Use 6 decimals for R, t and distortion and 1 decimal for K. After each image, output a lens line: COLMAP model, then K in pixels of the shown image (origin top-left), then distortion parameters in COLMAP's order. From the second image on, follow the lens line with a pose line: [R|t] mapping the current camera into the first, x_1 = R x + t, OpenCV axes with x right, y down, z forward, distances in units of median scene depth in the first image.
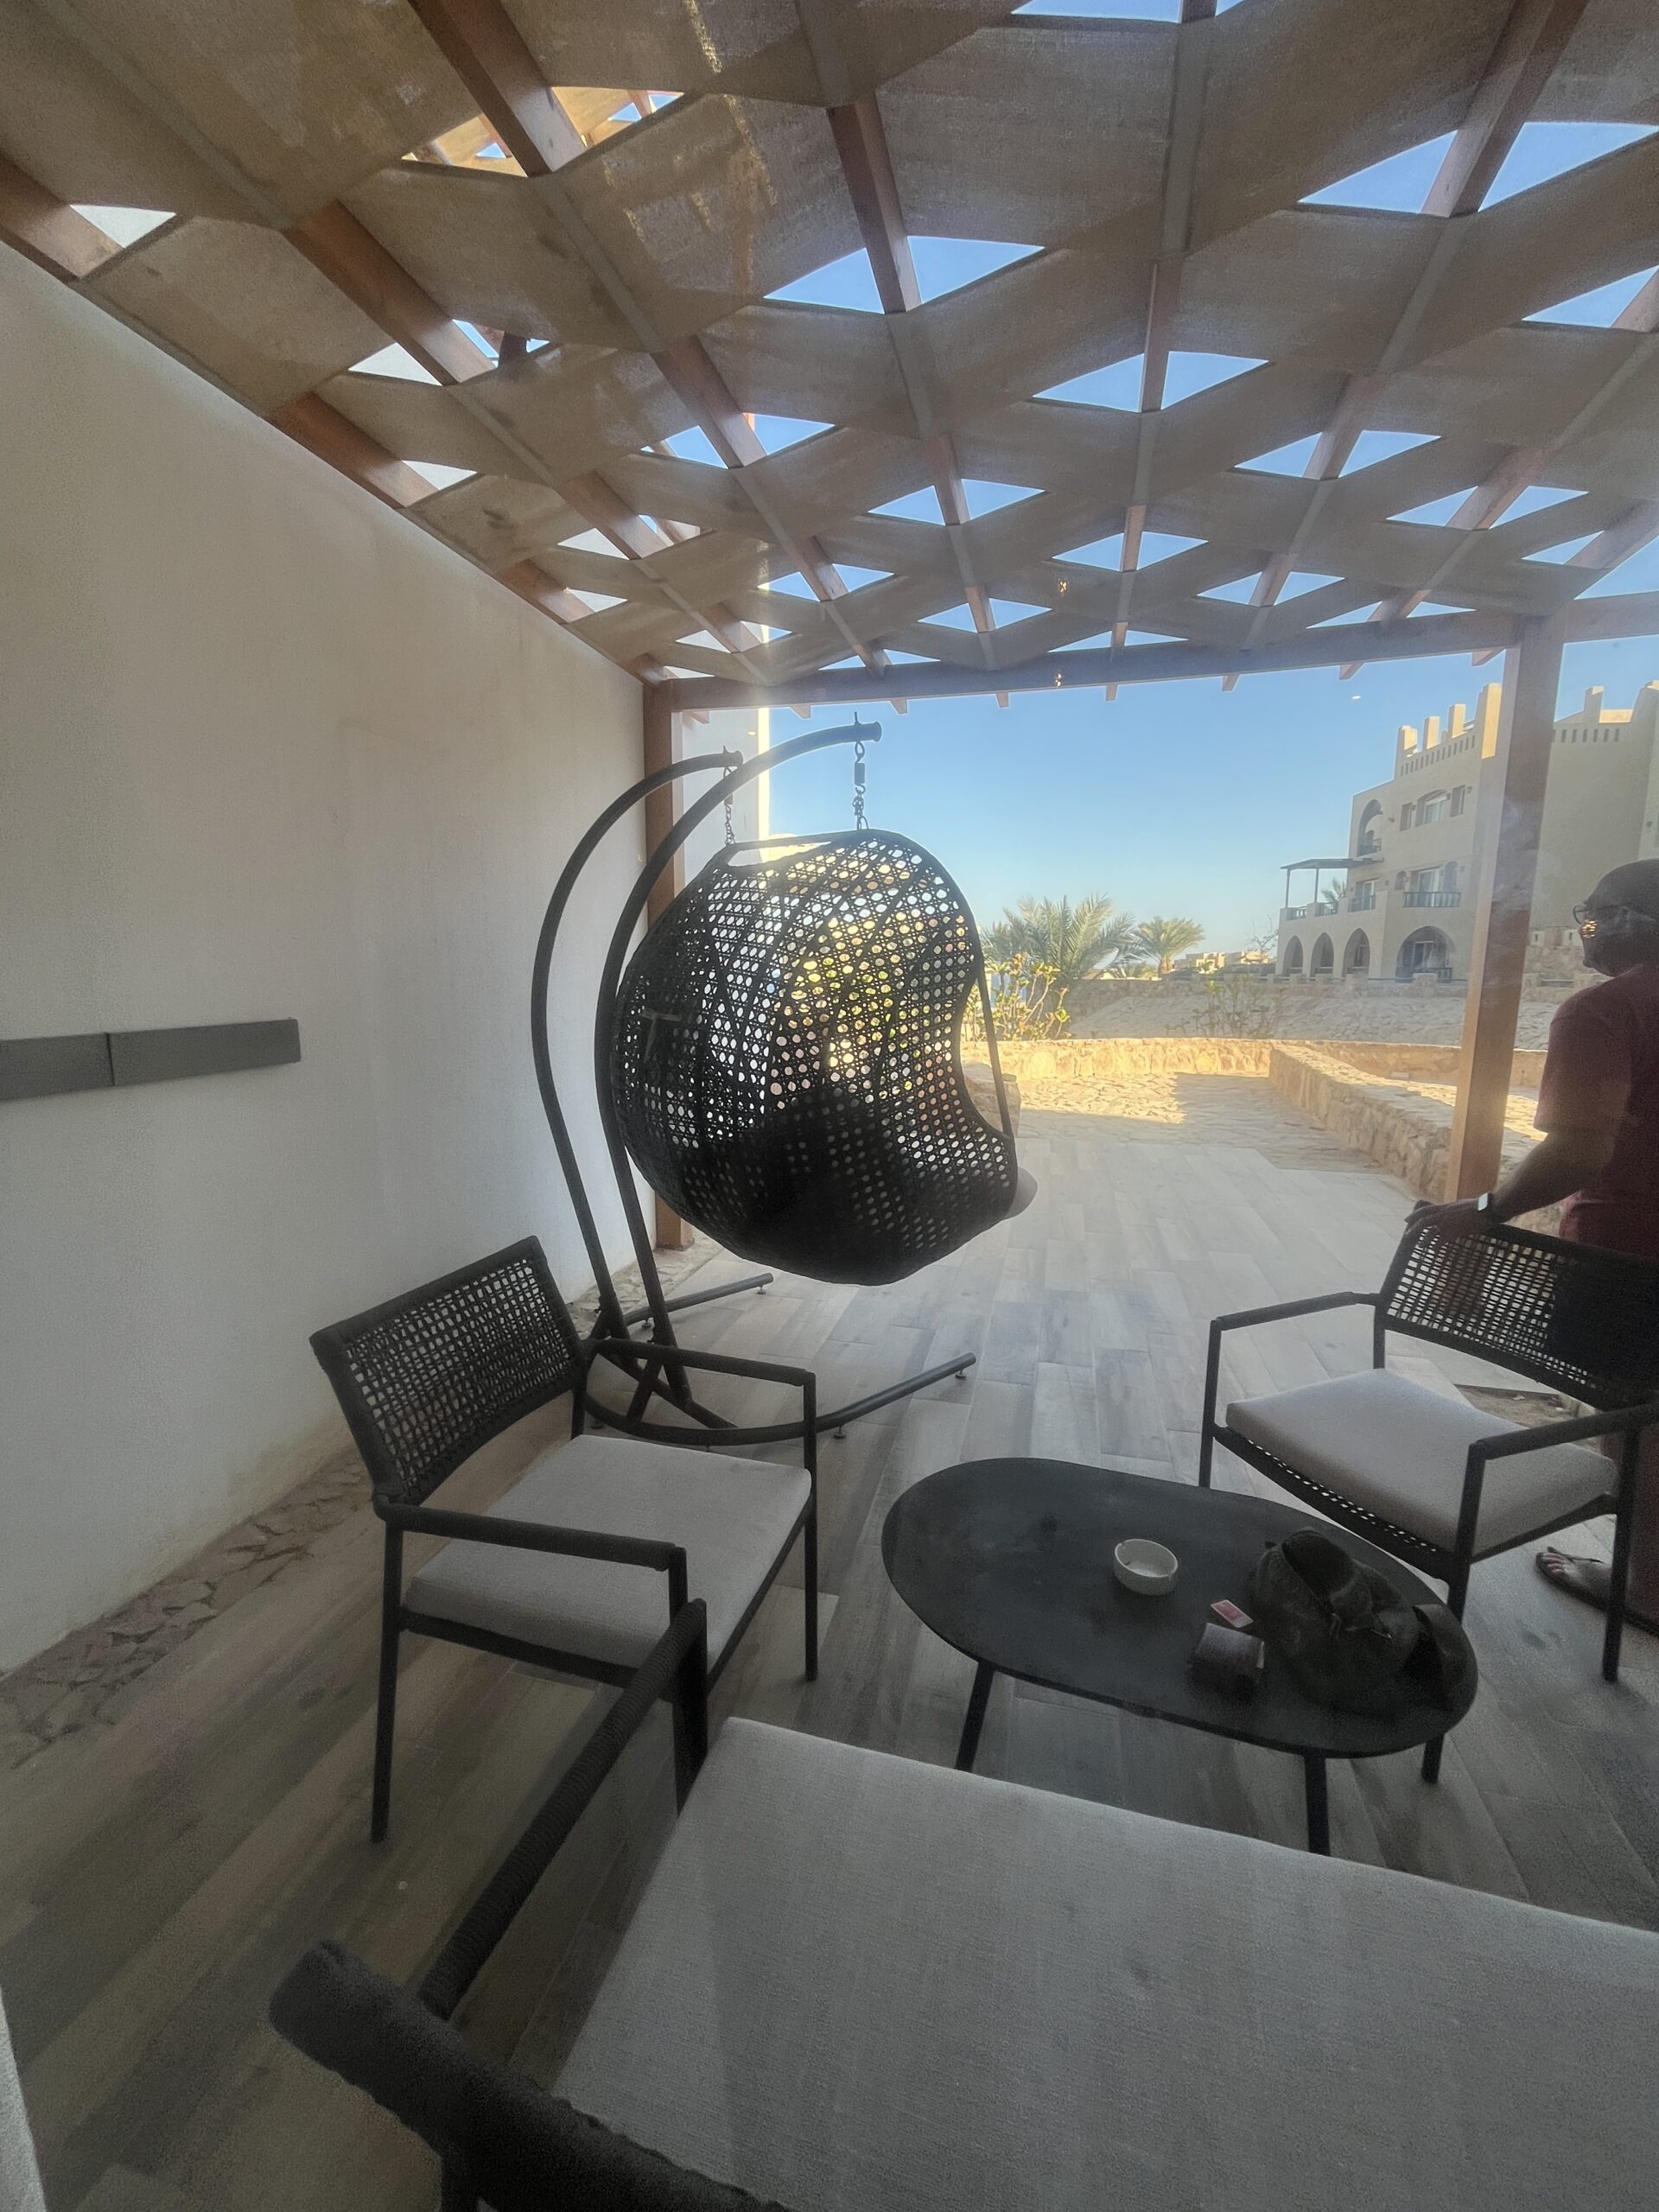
lens RADIAL K [[887.8, 0, 825.8], [0, 887.8, 1125.5], [0, 0, 1]] dist [-0.001280, -0.000081]
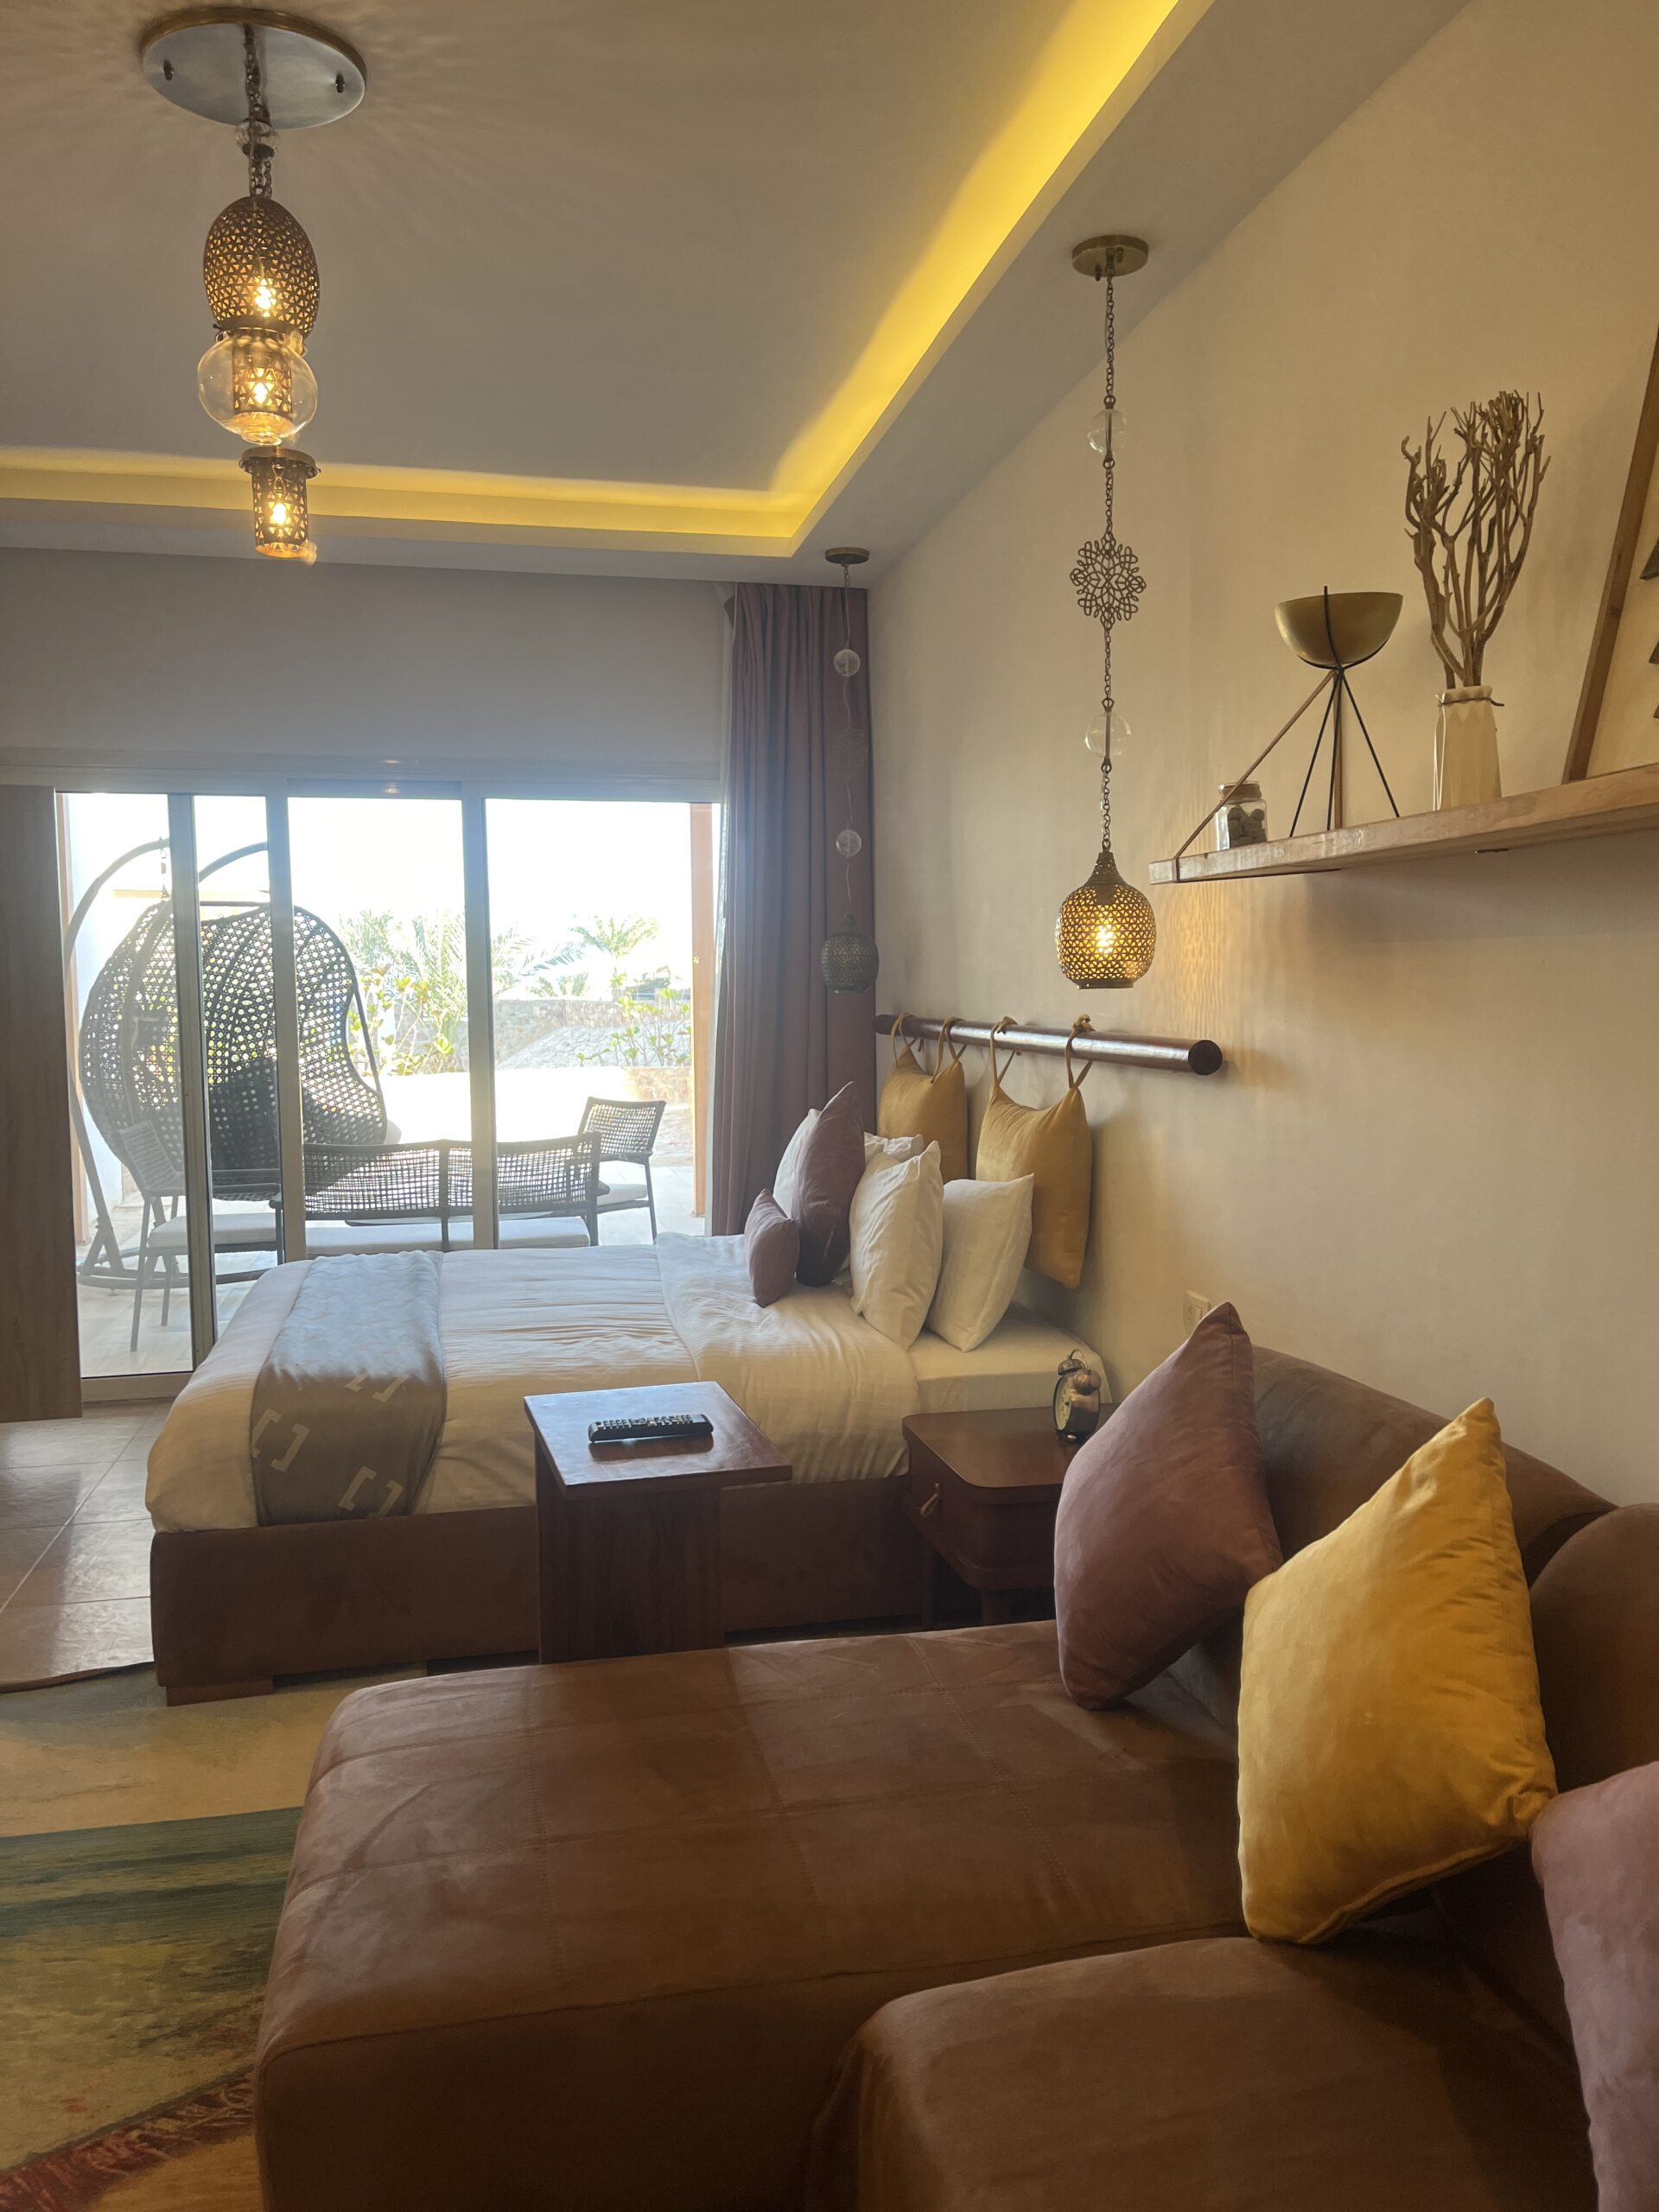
lens RADIAL K [[1665.4, 0, 840.8], [0, 1665.4, 1114.1], [0, 0, 1]] dist [0.009437, -0.010174]
pose [[0.890783, -0.033386, 0.453200, -0.463082], [0.077141, 0.993933, -0.078403, 0.394247], [-0.447833, 0.104800, 0.887954, -2.271584]]
